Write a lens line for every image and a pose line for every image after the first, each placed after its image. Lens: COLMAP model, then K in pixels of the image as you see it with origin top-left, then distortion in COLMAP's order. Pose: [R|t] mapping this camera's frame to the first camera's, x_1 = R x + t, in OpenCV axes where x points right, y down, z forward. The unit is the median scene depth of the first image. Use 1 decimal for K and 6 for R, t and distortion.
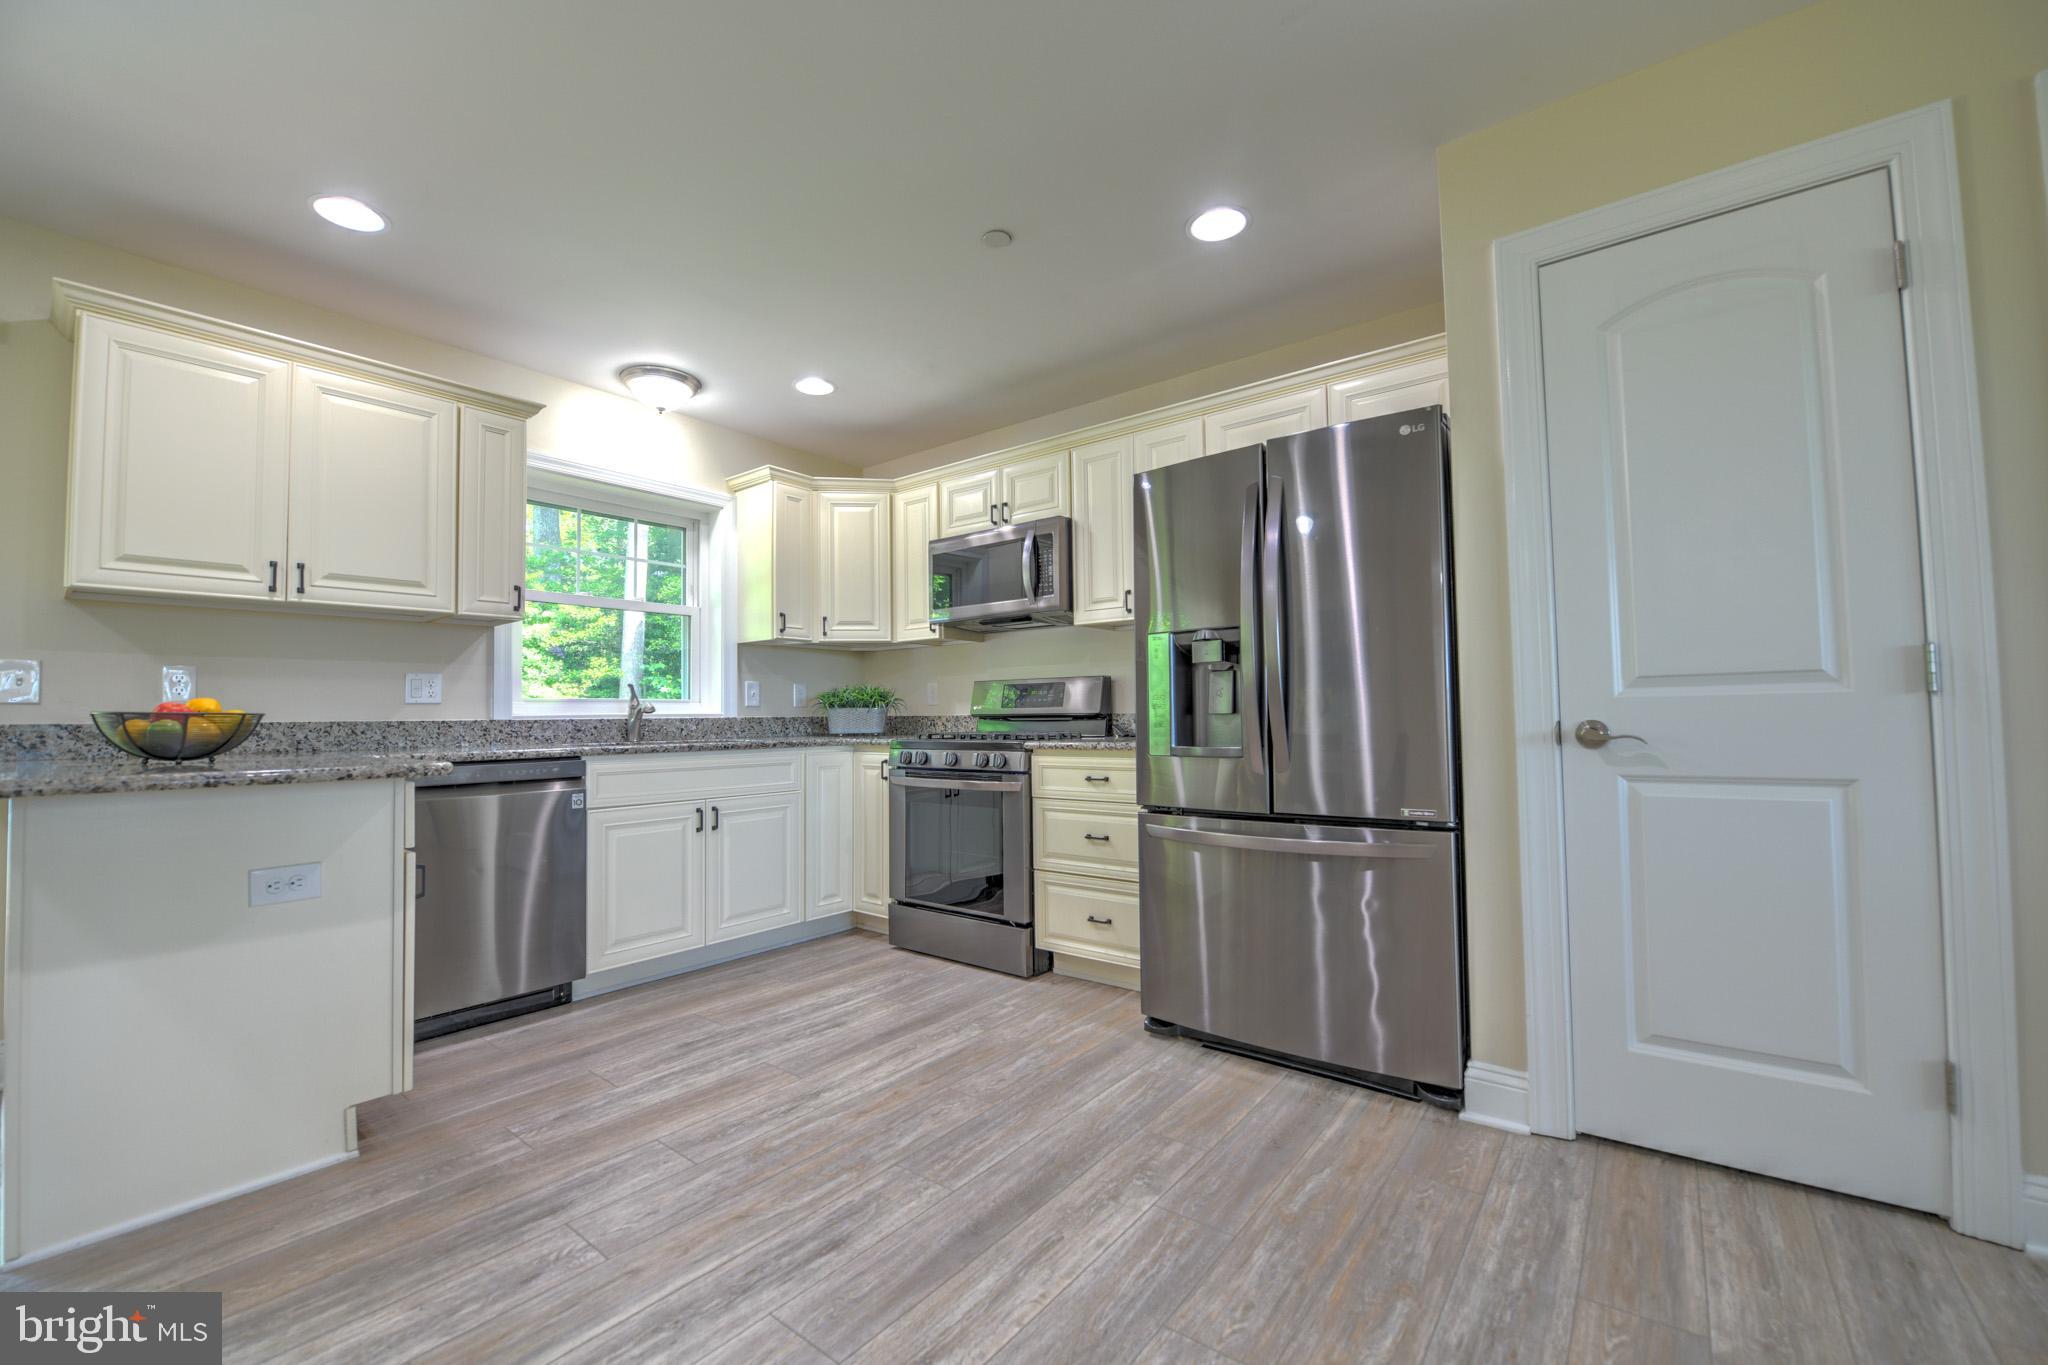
lens RADIAL K [[813.7, 0, 1023.2], [0, 813.7, 687.5], [0, 0, 1]] dist [-0.016843, -0.001869]
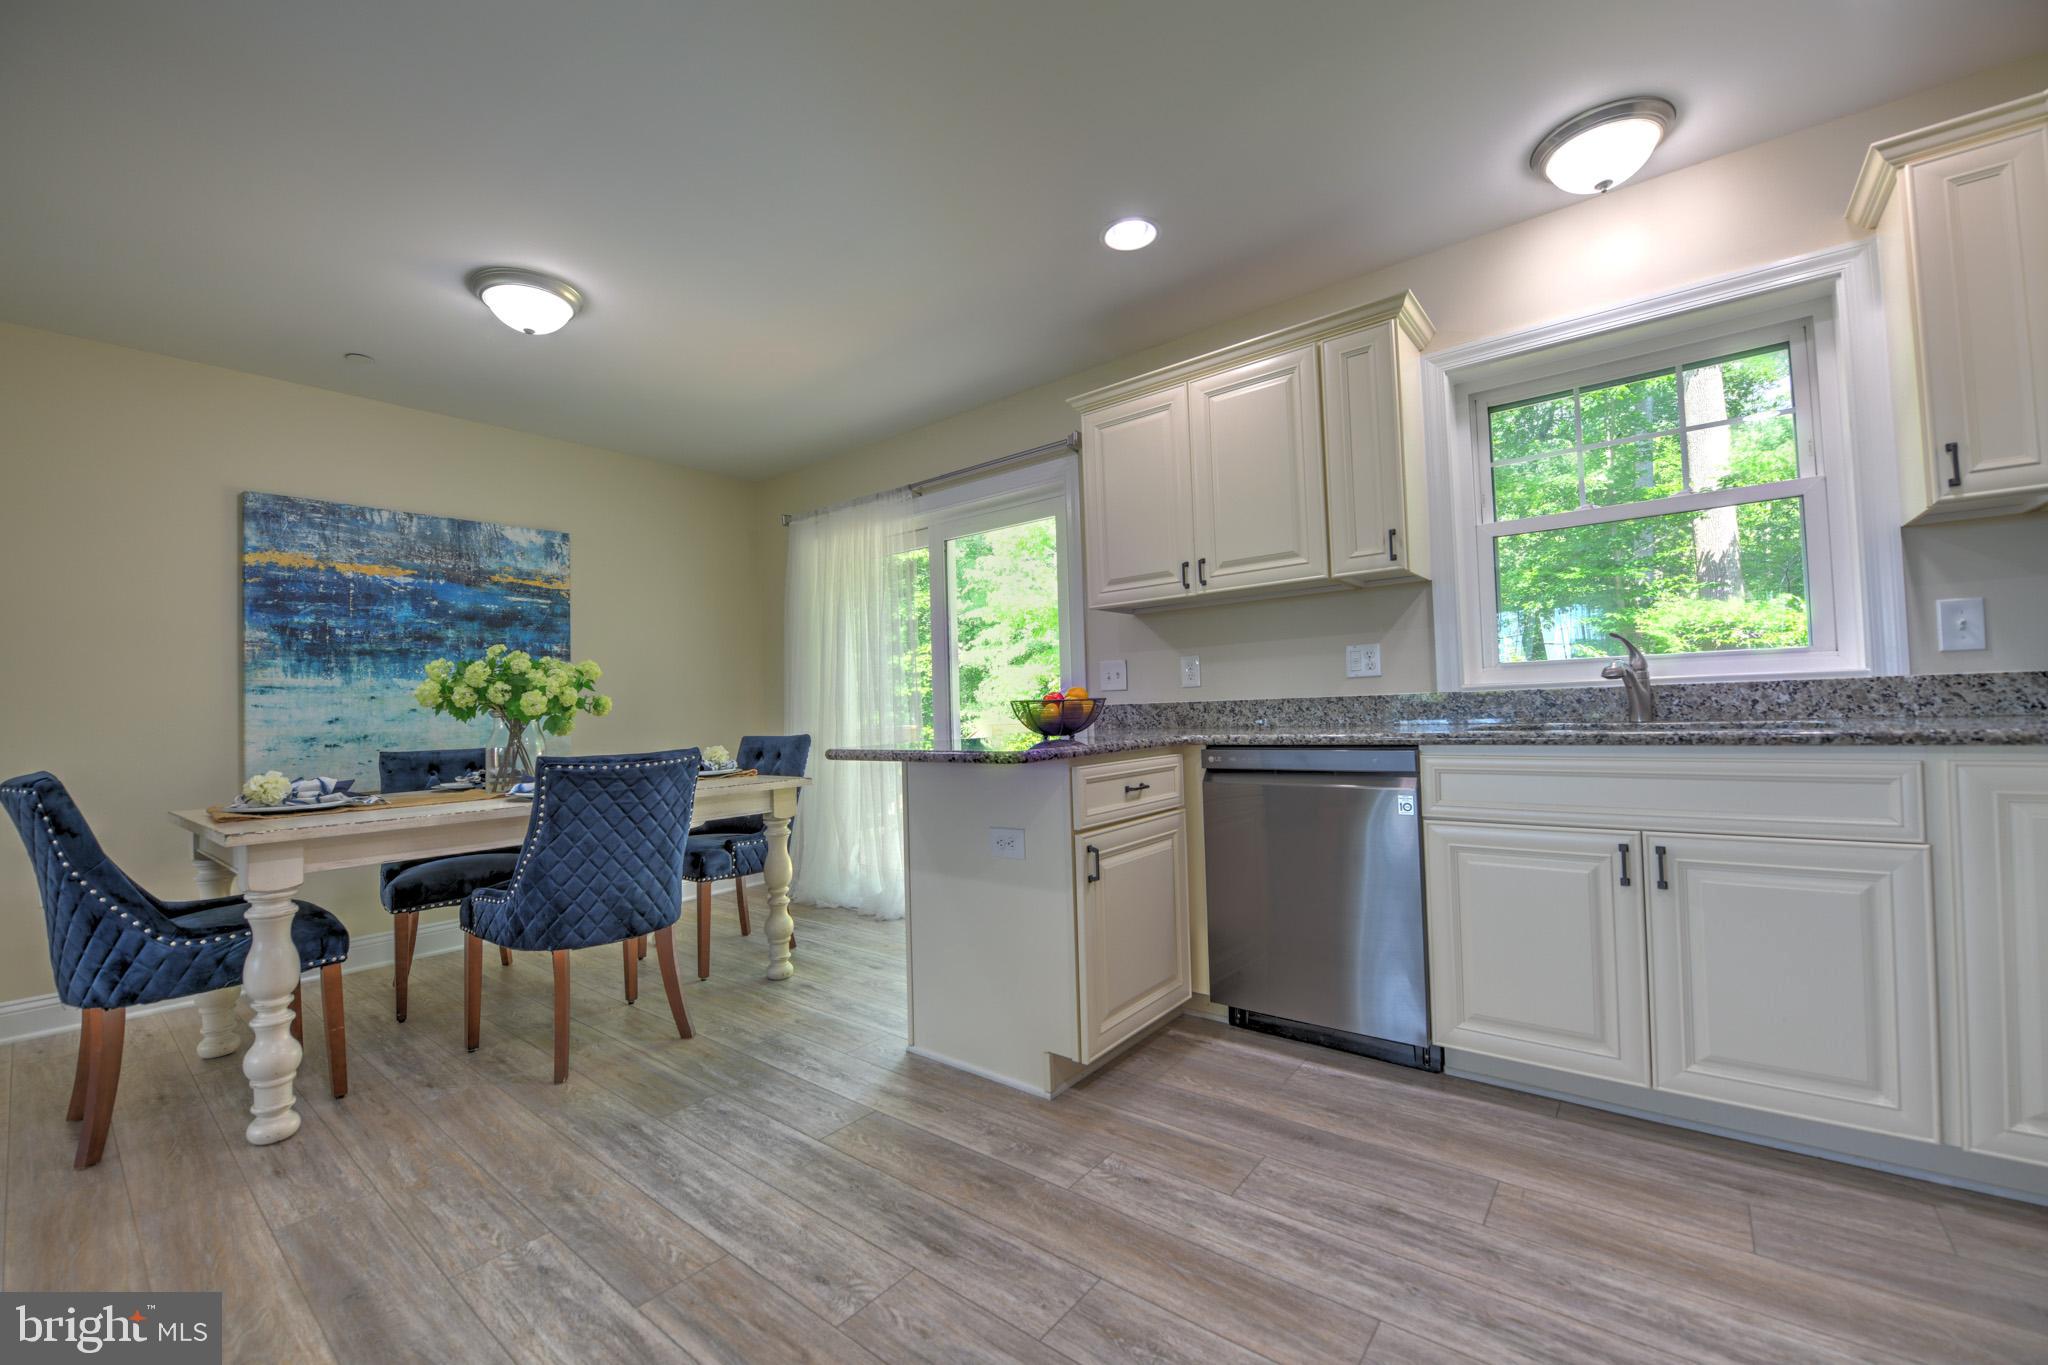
lens RADIAL K [[813.7, 0, 1023.7], [0, 813.7, 688.0], [0, 0, 1]] dist [-0.016843, -0.001869]
pose [[-0.009950, -0.010546, -0.999895, 0.175212], [0.070515, 0.997448, -0.011222, 0.014537], [0.997461, -0.070619, -0.009181, 0.587741]]
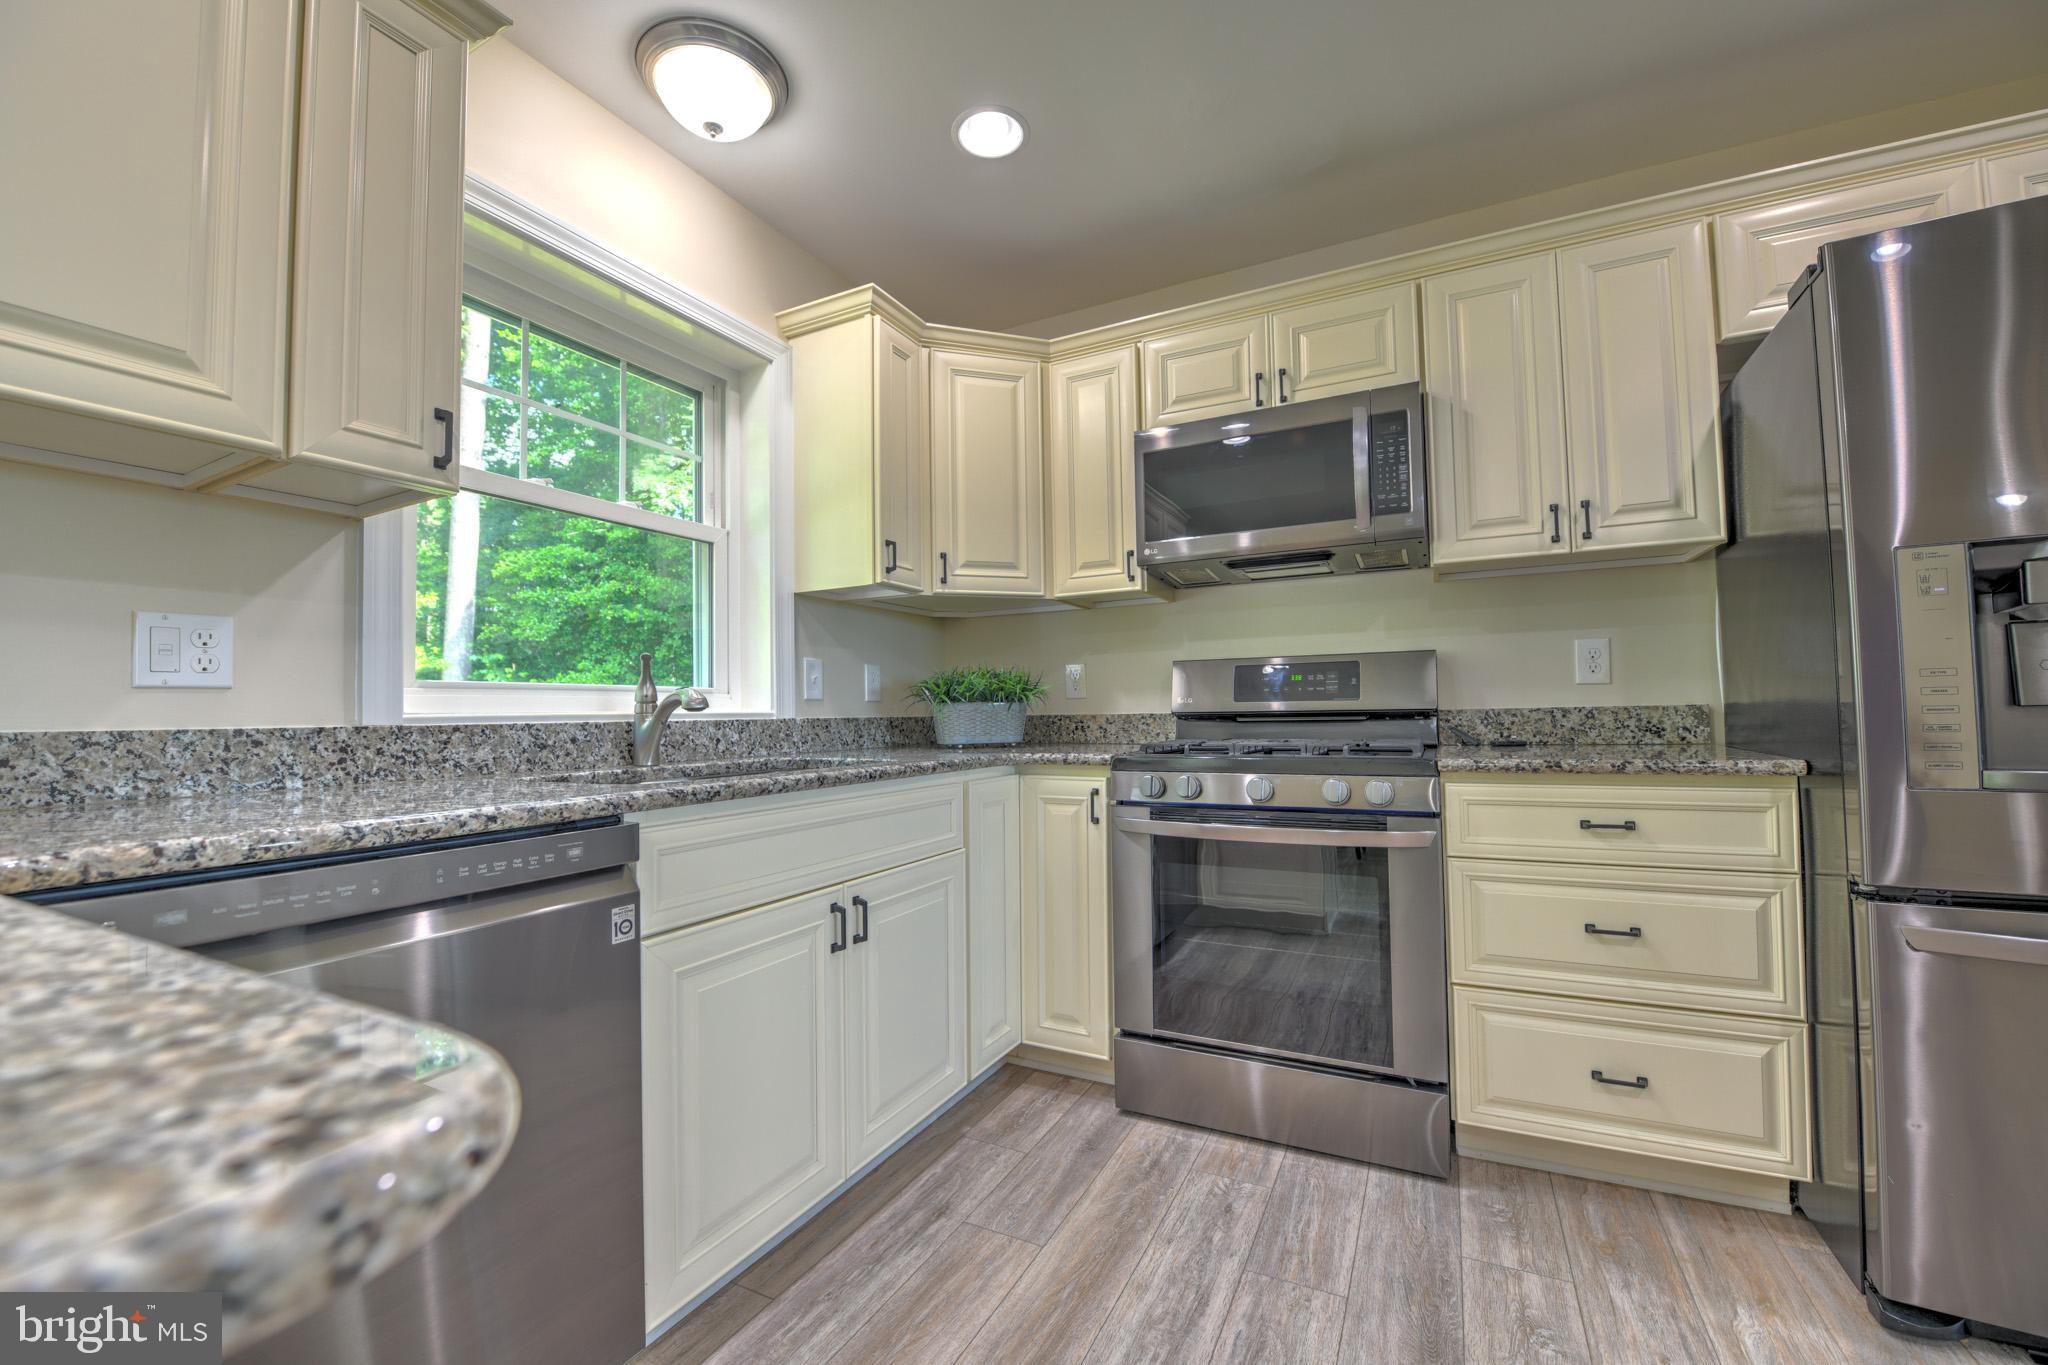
lens RADIAL K [[813.7, 0, 1023.2], [0, 813.7, 687.5], [0, 0, 1]] dist [-0.016843, -0.001869]
pose [[0.982883, 0.002211, 0.184215, -0.377771], [-0.002163, 0.999998, -0.000463, 0.017970], [-0.184216, 0.000056, 0.982886, 0.494542]]
